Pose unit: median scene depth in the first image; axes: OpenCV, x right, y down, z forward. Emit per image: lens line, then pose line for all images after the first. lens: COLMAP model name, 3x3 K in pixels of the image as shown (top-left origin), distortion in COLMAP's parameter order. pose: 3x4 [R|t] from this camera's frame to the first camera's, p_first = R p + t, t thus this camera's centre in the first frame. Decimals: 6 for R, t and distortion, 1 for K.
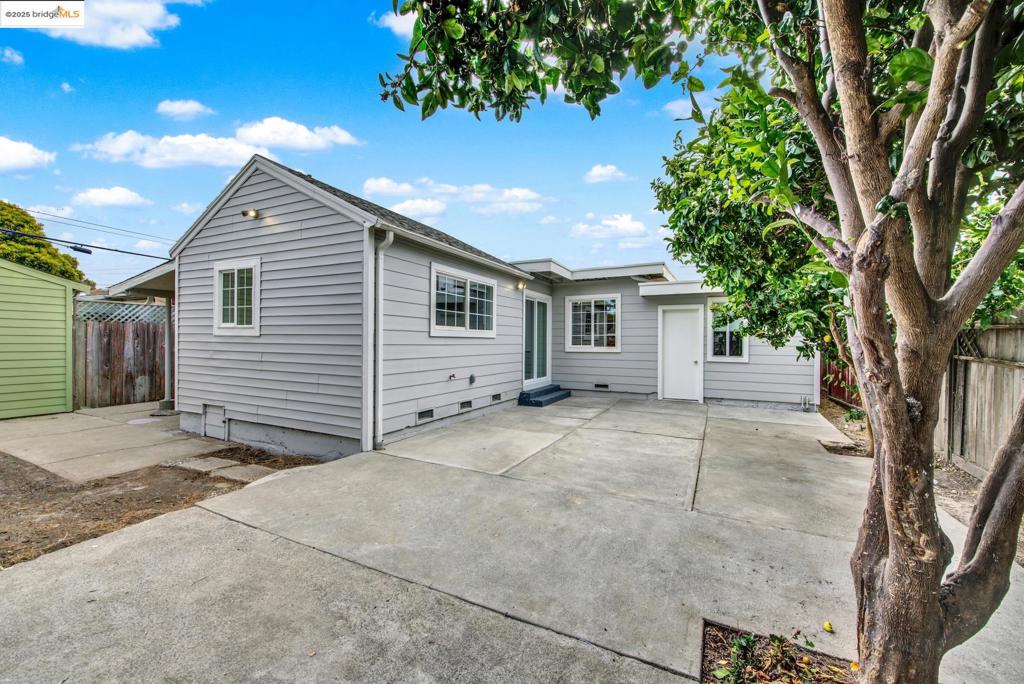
lens RADIAL K [[408.3, 0, 517.0], [0, 408.3, 343.7], [0, 0, 1]] dist [0.006789, -0.004413]
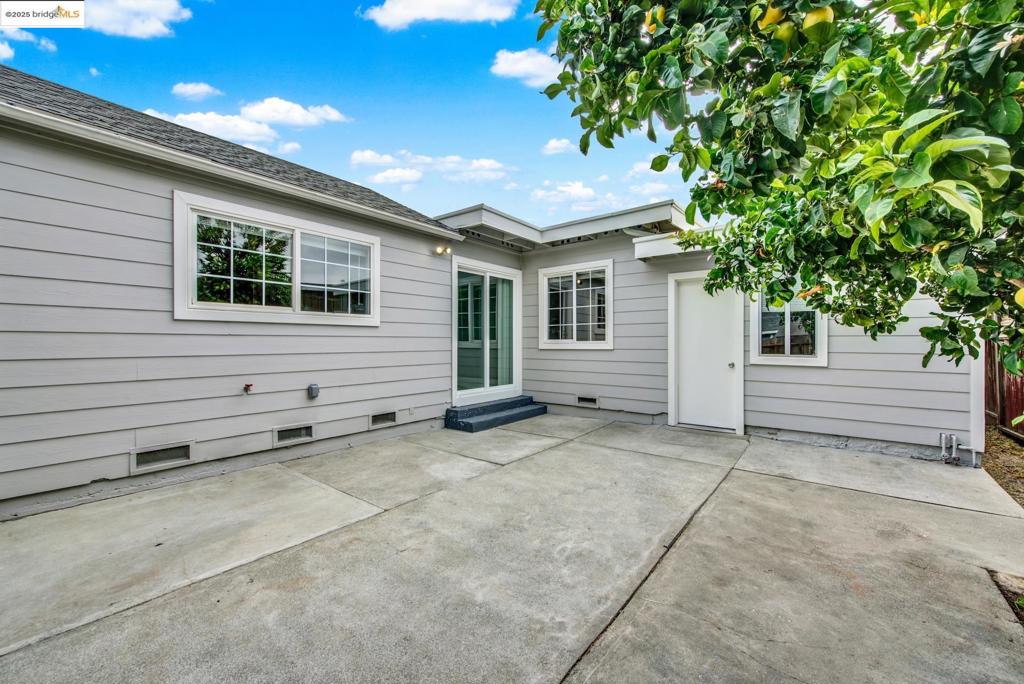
lens RADIAL K [[408.3, 0, 517.0], [0, 408.3, 343.7], [0, 0, 1]] dist [0.006789, -0.004413]
pose [[0.979757, -0.006165, -0.200096, 0.264156], [0.005936, 0.999981, -0.001747, 0.013998], [0.200103, 0.000524, 0.979775, 0.372674]]
